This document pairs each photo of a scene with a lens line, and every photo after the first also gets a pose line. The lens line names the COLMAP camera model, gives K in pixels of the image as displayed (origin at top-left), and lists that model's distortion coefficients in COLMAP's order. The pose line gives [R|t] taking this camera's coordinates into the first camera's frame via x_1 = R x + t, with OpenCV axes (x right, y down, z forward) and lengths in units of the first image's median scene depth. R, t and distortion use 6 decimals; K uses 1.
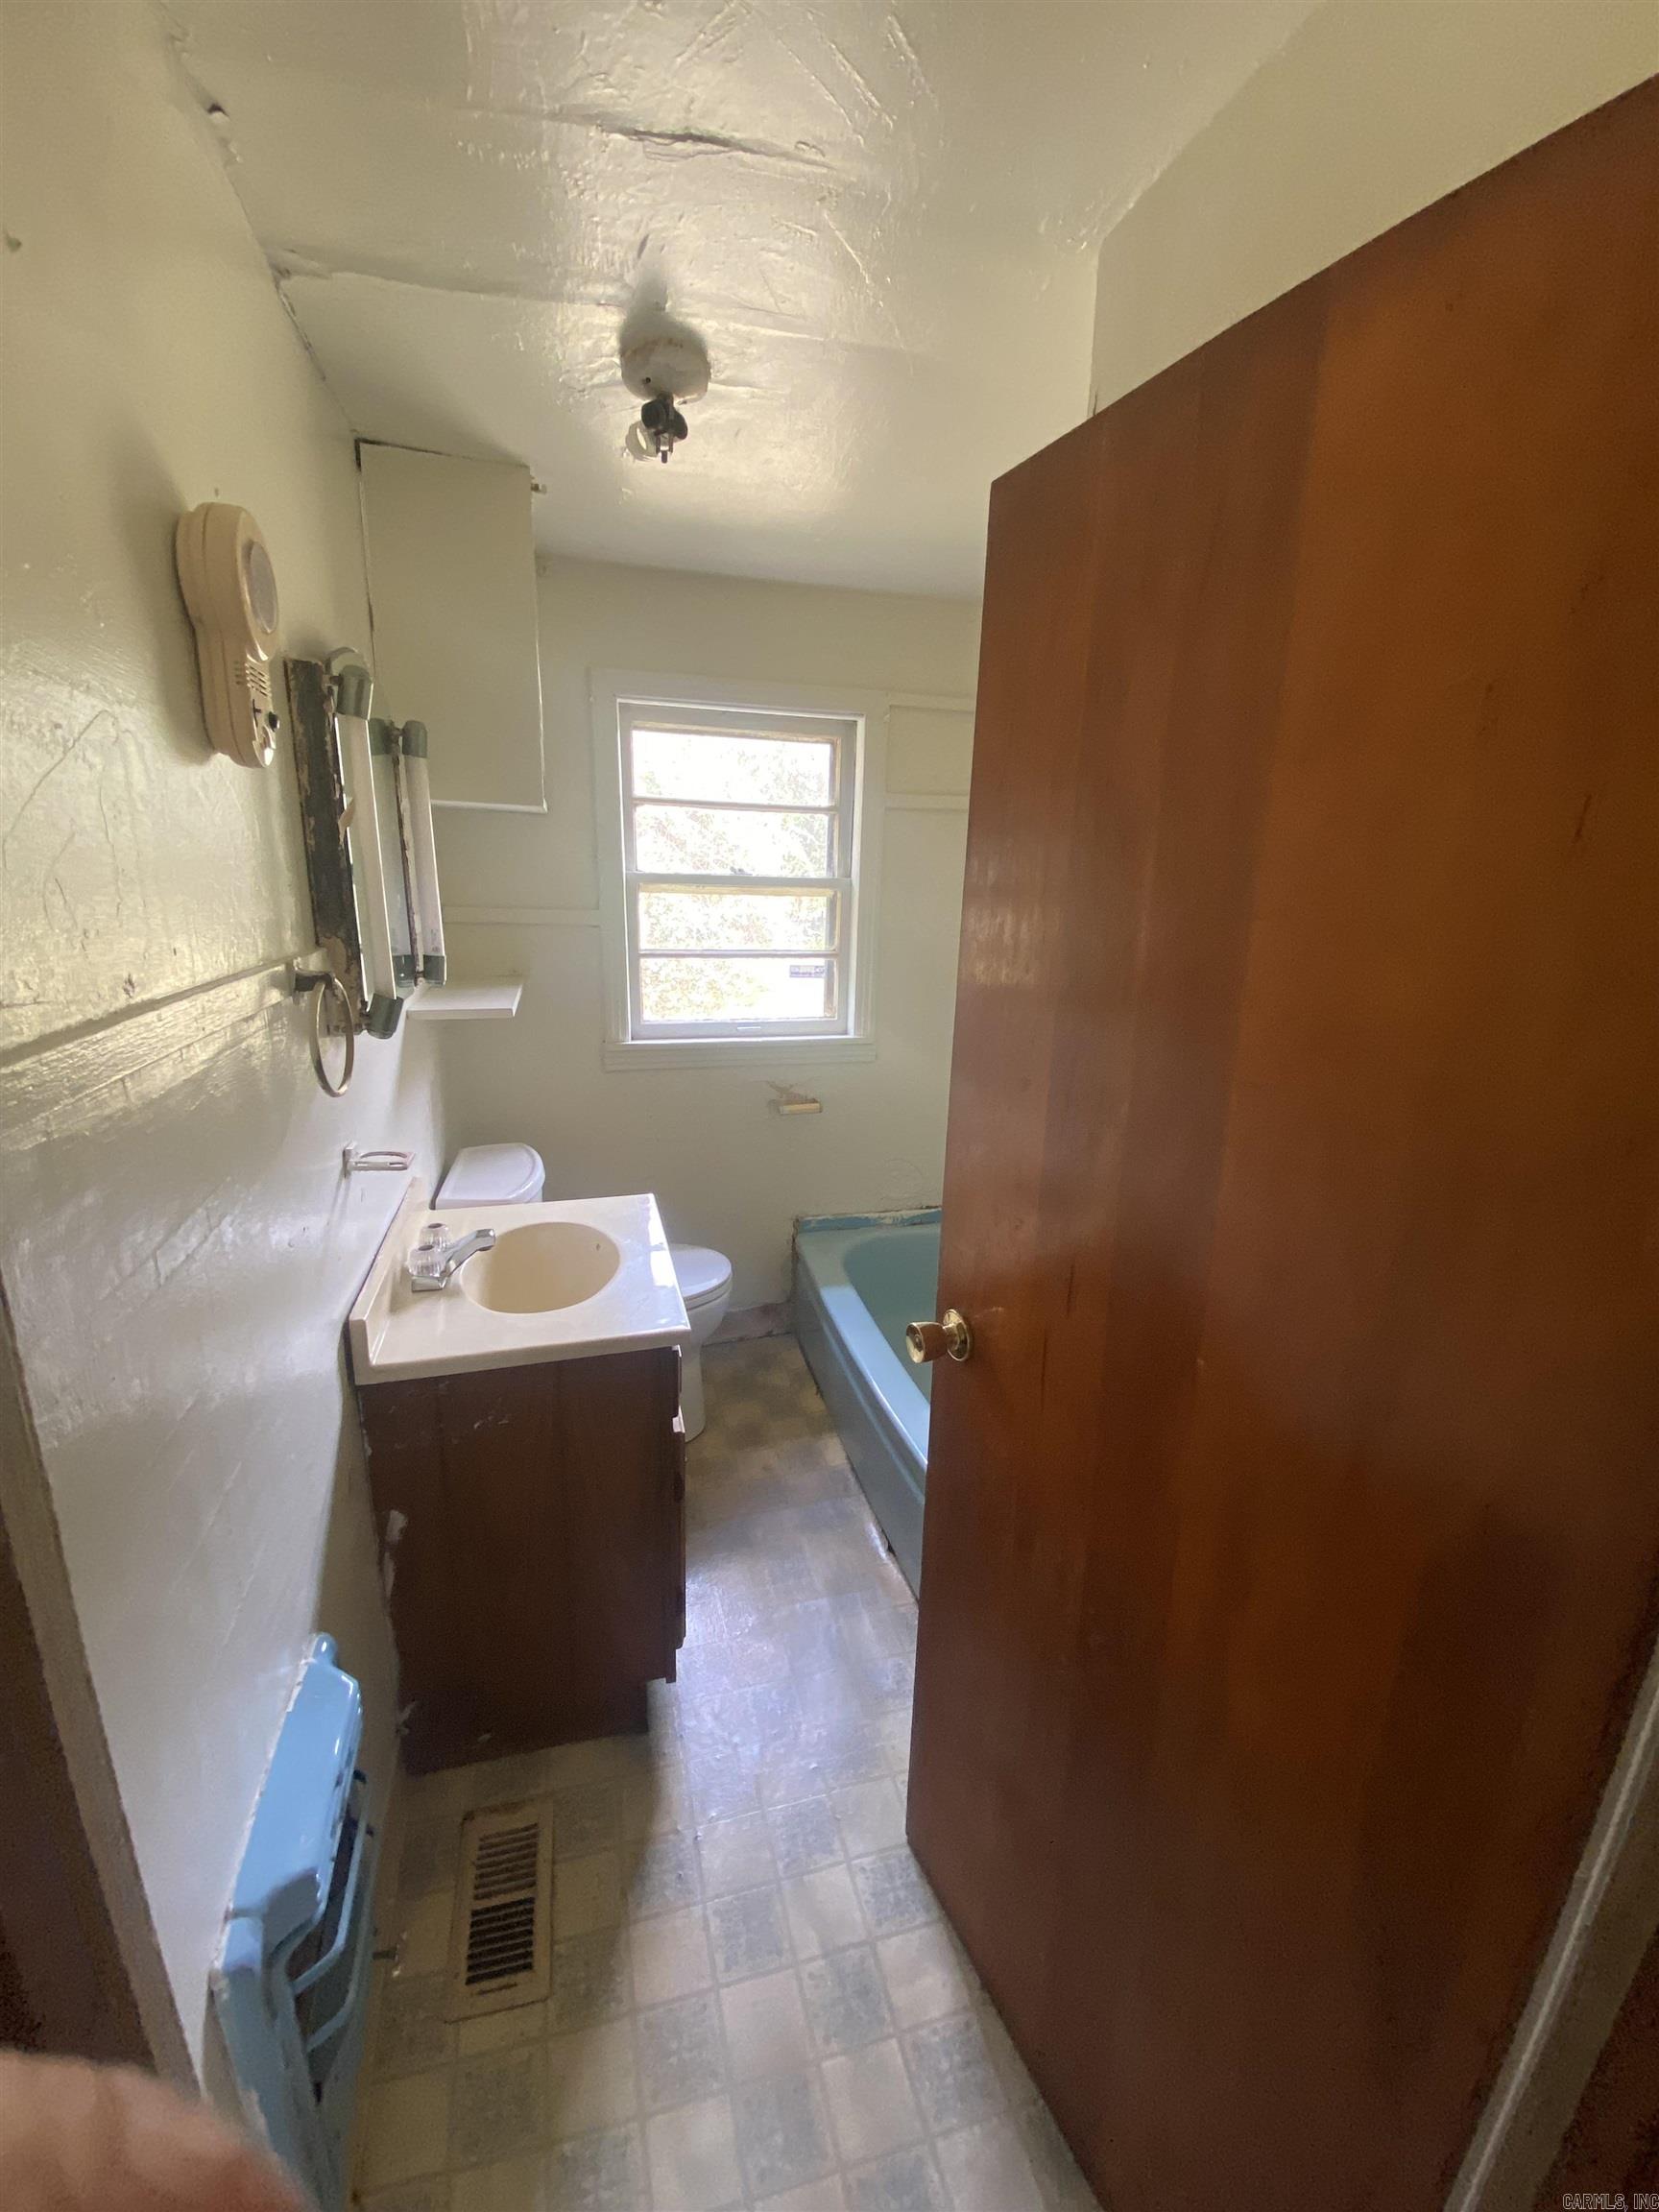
lens RADIAL K [[894.2, 0, 833.2], [0, 894.2, 1098.5], [0, 0, 1]] dist [0.007283, -0.015494]
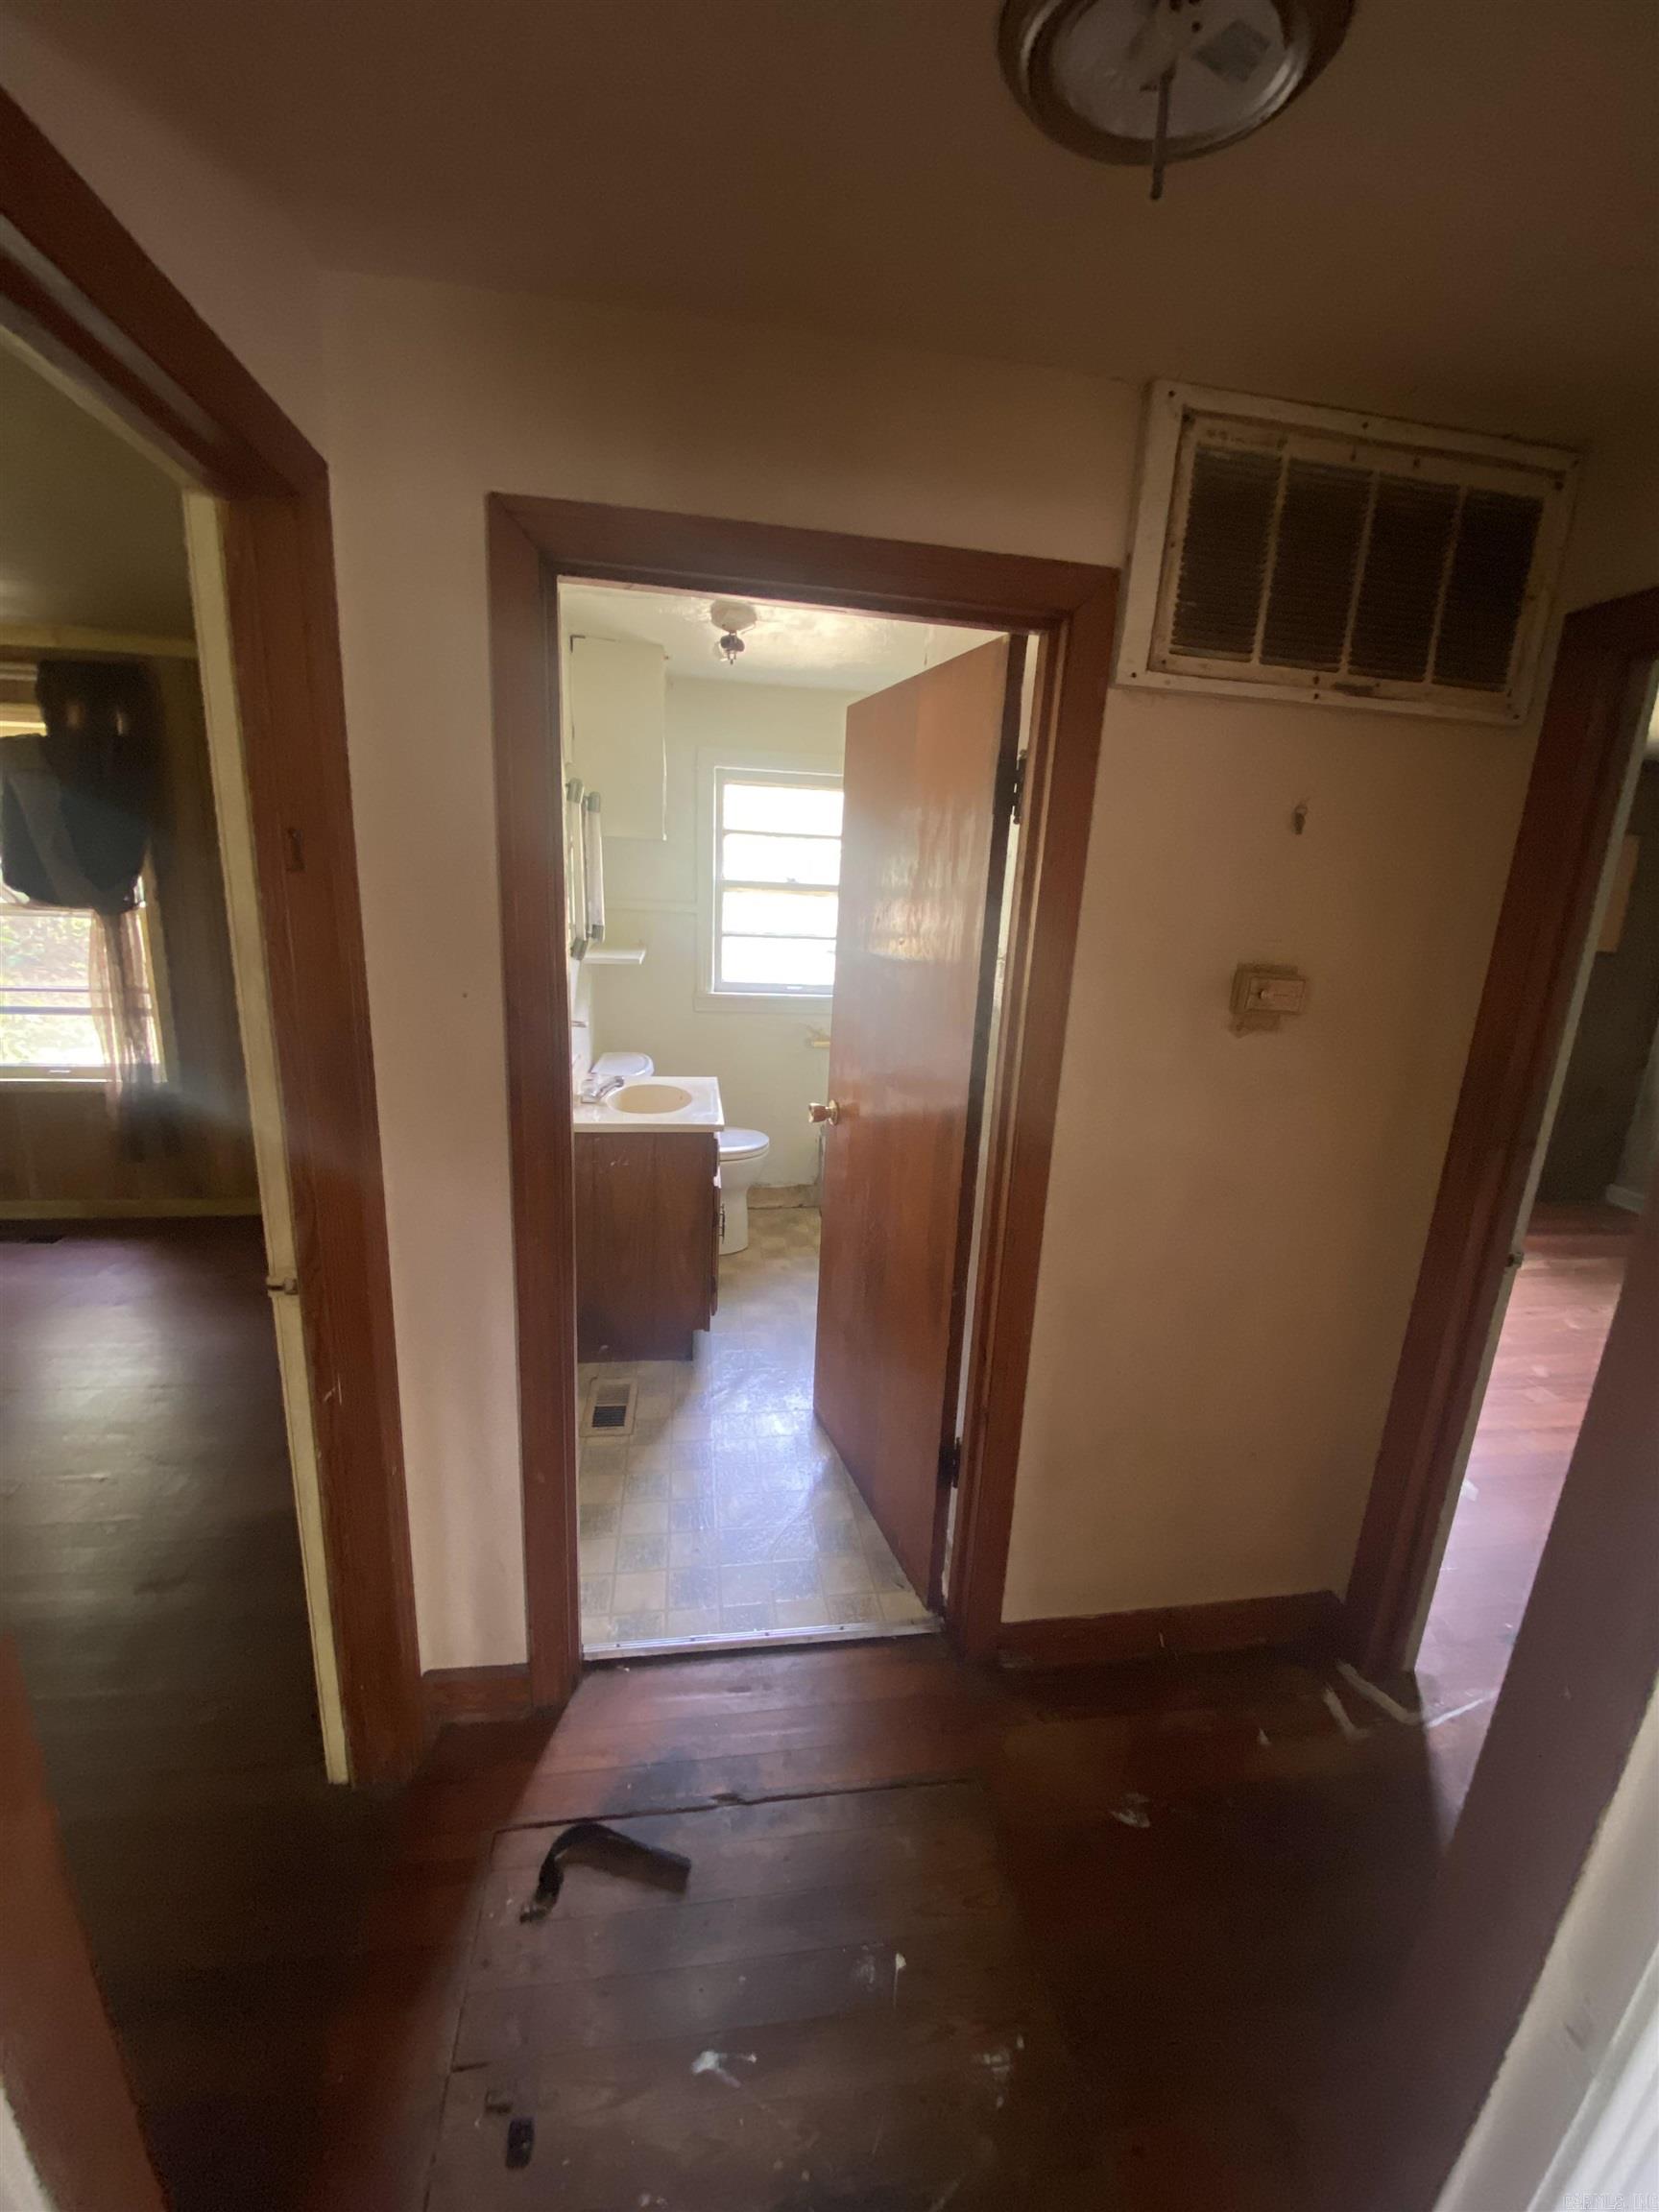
lens RADIAL K [[882.3, 0, 829.5], [0, 882.3, 1106.0], [0, 0, 1]] dist [0.023042, -0.023334]
pose [[0.991285, 0.052085, -0.120997, 0.185720], [-0.051949, 0.998641, 0.004281, 0.131841], [0.121056, 0.002042, 0.992644, -0.533200]]
